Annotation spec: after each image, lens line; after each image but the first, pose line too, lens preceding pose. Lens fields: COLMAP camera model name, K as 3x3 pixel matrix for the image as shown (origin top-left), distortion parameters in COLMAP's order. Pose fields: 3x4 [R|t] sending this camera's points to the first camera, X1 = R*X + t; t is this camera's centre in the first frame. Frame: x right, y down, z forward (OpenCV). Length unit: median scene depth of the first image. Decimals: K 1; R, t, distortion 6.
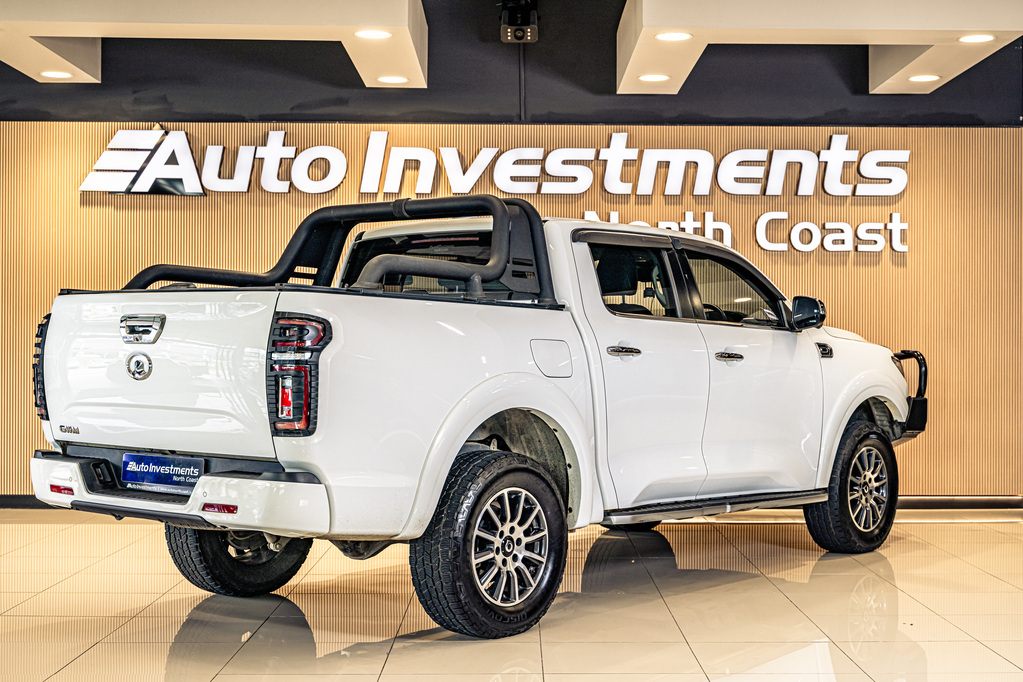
lens RADIAL K [[1522.0, 0, 516.9], [0, 1522.0, 342.1], [0, 0, 1]] dist [0.001864, 0.000000]
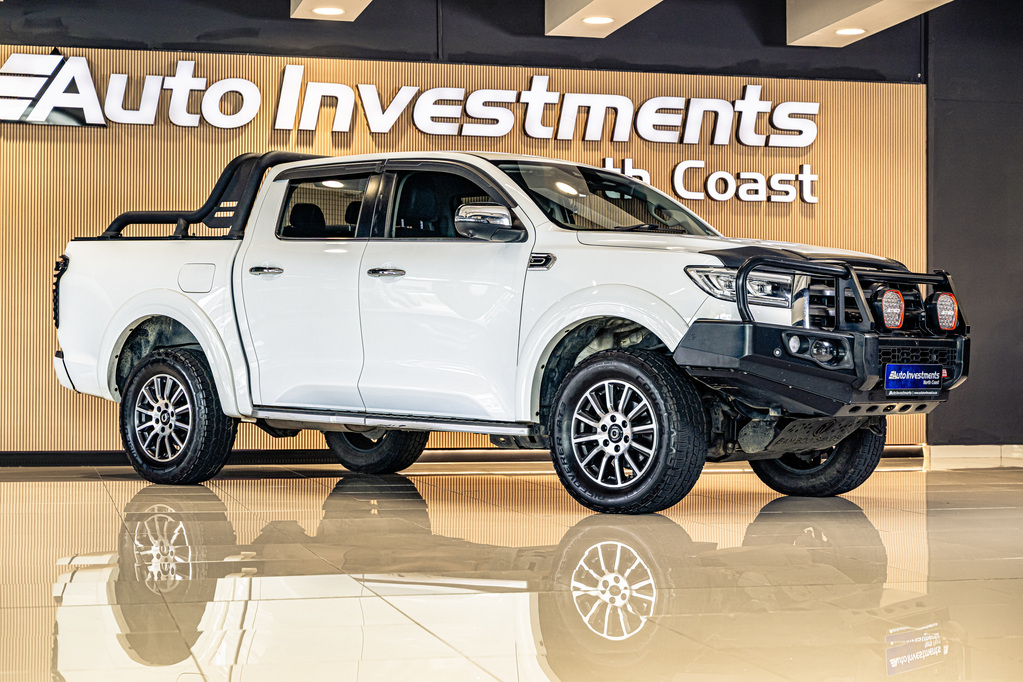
lens RADIAL K [[1960.4, 0, 506.7], [0, 1960.4, 341.9], [0, 0, 1]] dist [-0.010161, 0.000000]
pose [[0.973644, 0.004083, 0.228035, -0.240267], [-0.000977, 0.999905, -0.013735, 0.050938], [-0.228070, 0.013150, 0.973556, -0.218510]]
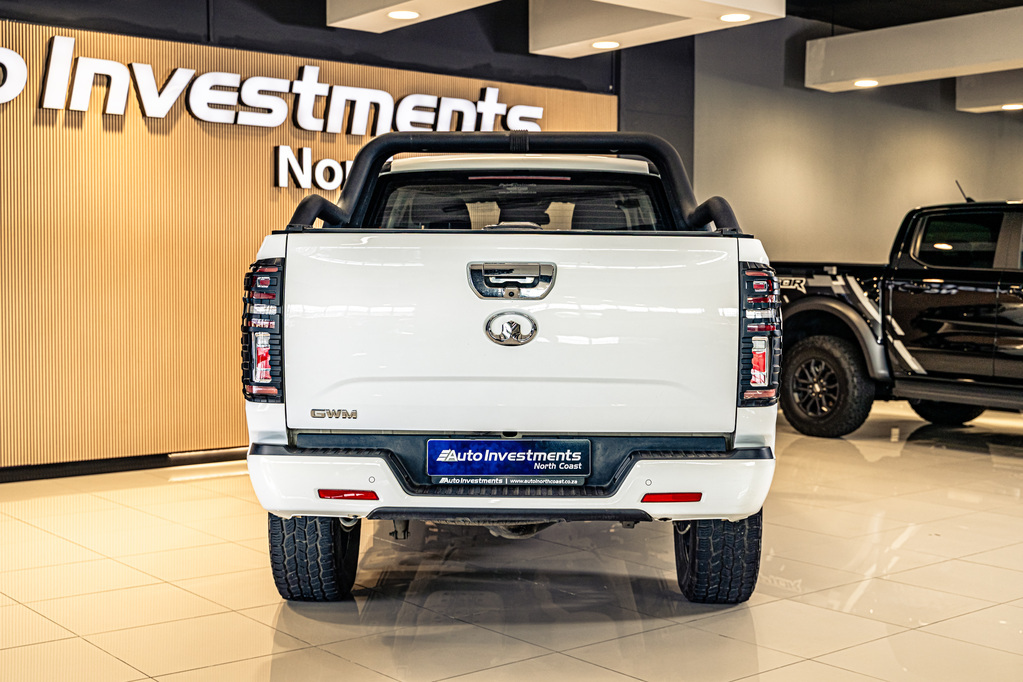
lens RADIAL K [[1341.1, 0, 518.4], [0, 1341.1, 337.2], [0, 0, 1]] dist [-0.000259, 0.000000]
pose [[0.776581, -0.029294, 0.629336, -0.371000], [-0.001424, 0.998834, 0.048250, -0.007103], [-0.630016, -0.038366, 0.775634, 0.251217]]
